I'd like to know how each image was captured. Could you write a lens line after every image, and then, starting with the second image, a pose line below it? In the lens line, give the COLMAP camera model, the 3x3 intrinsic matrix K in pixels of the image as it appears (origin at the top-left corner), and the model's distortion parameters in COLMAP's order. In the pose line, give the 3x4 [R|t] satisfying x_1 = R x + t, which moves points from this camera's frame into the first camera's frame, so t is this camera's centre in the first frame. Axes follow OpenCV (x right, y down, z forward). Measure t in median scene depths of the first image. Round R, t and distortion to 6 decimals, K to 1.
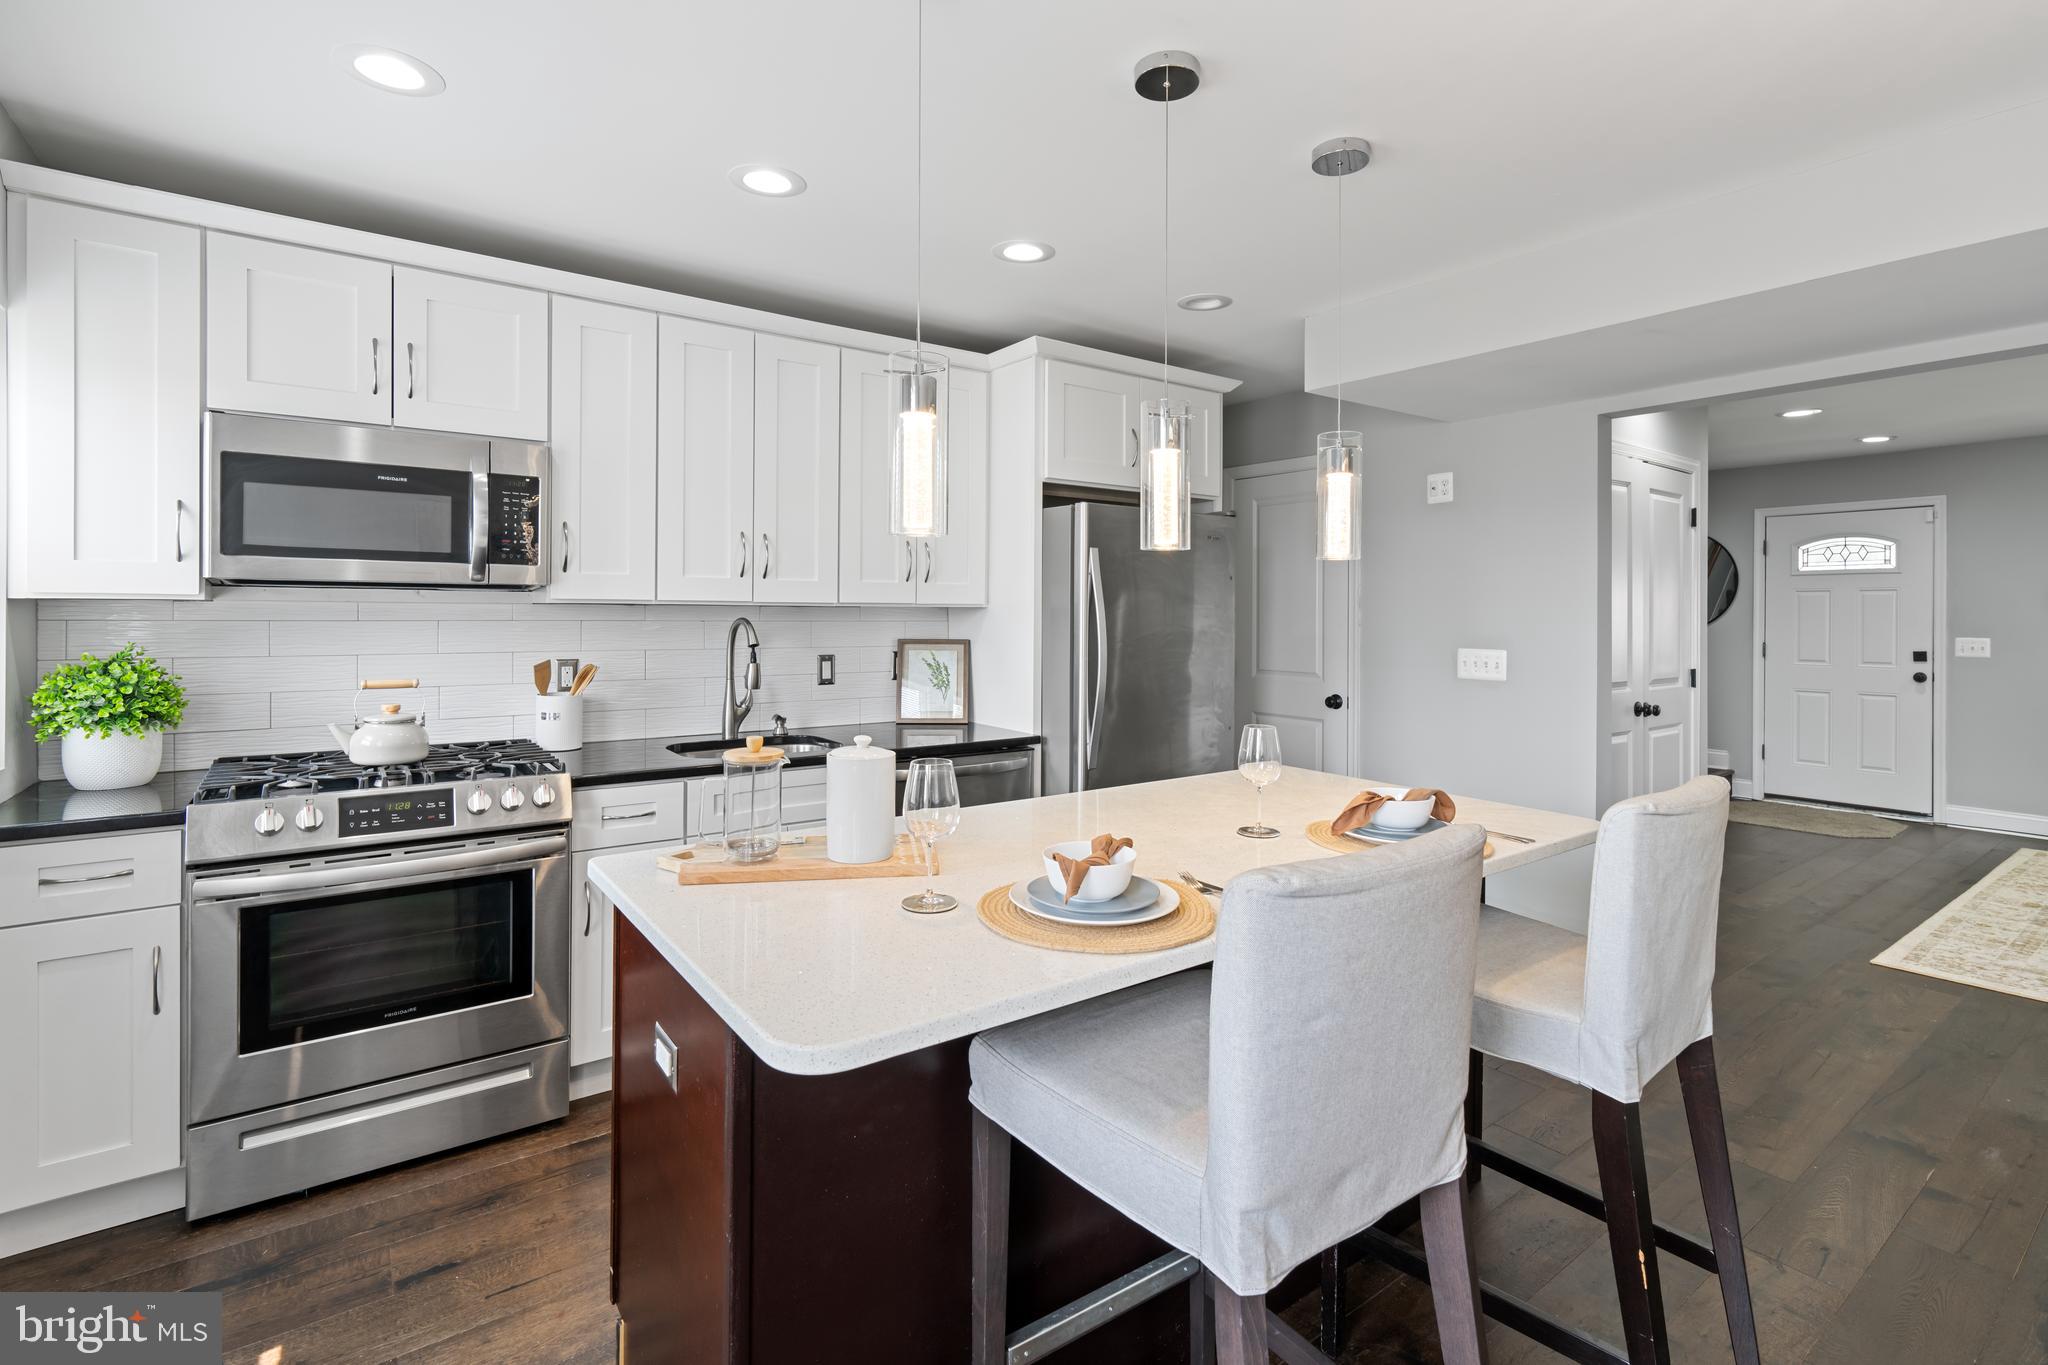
lens RADIAL K [[955.6, 0, 1034.3], [0, 955.6, 625.6], [0, 0, 1]] dist [-0.005218, 0.000154]
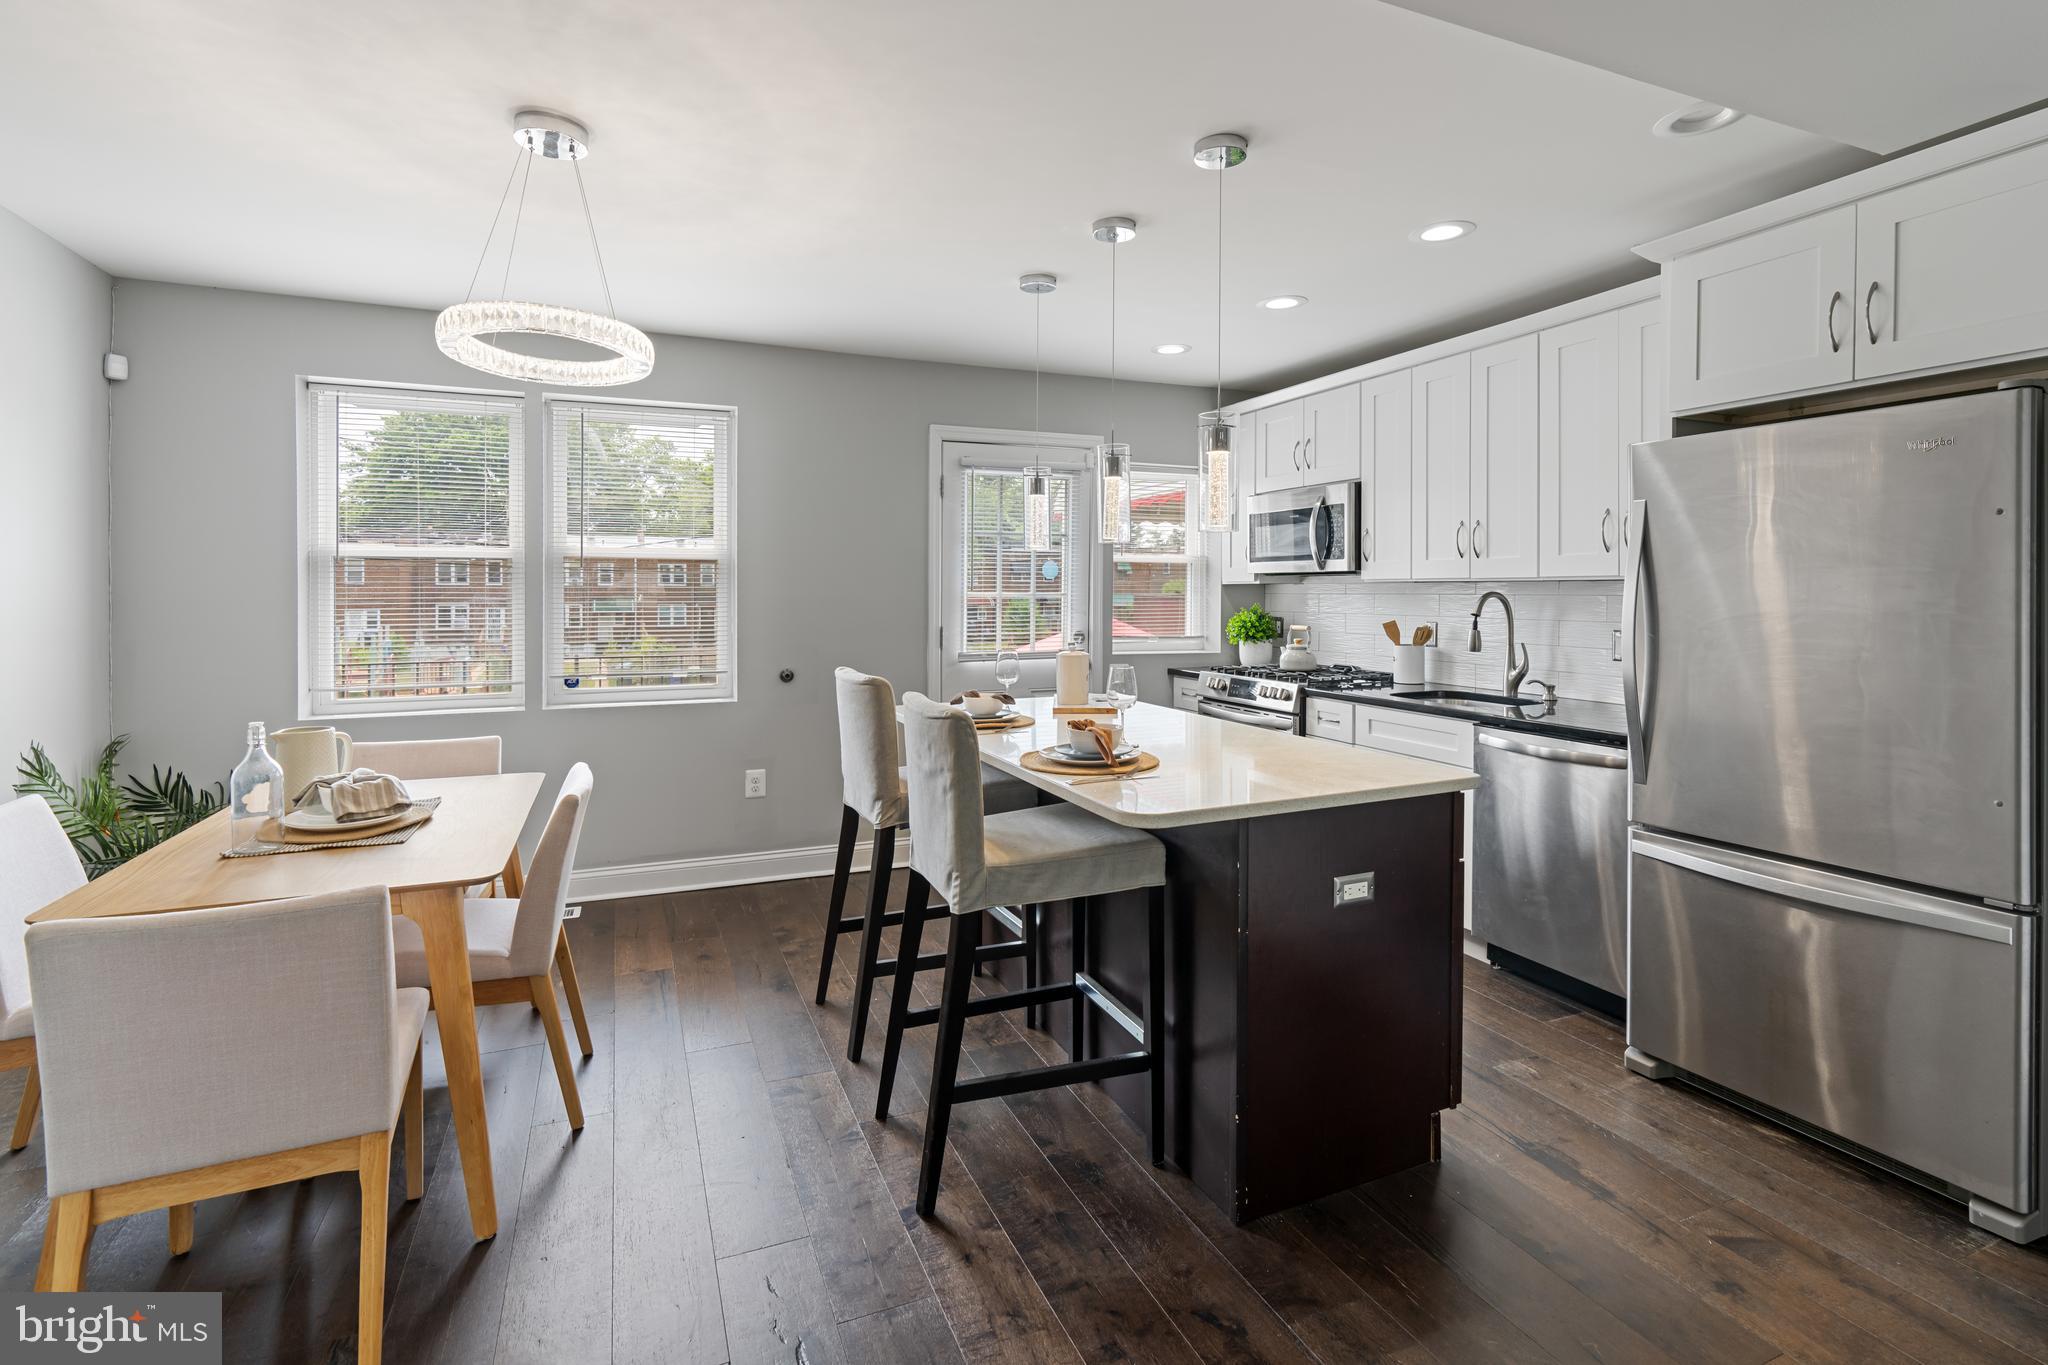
lens RADIAL K [[955.6, 0, 1016.1], [0, 955.6, 600.0], [0, 0, 1]] dist [-0.005218, 0.000154]
pose [[-0.242919, 0.004598, -0.970036, 0.513390], [-0.014786, 0.999855, 0.008442, 0.000104], [0.969934, 0.016394, -0.242816, 0.378633]]
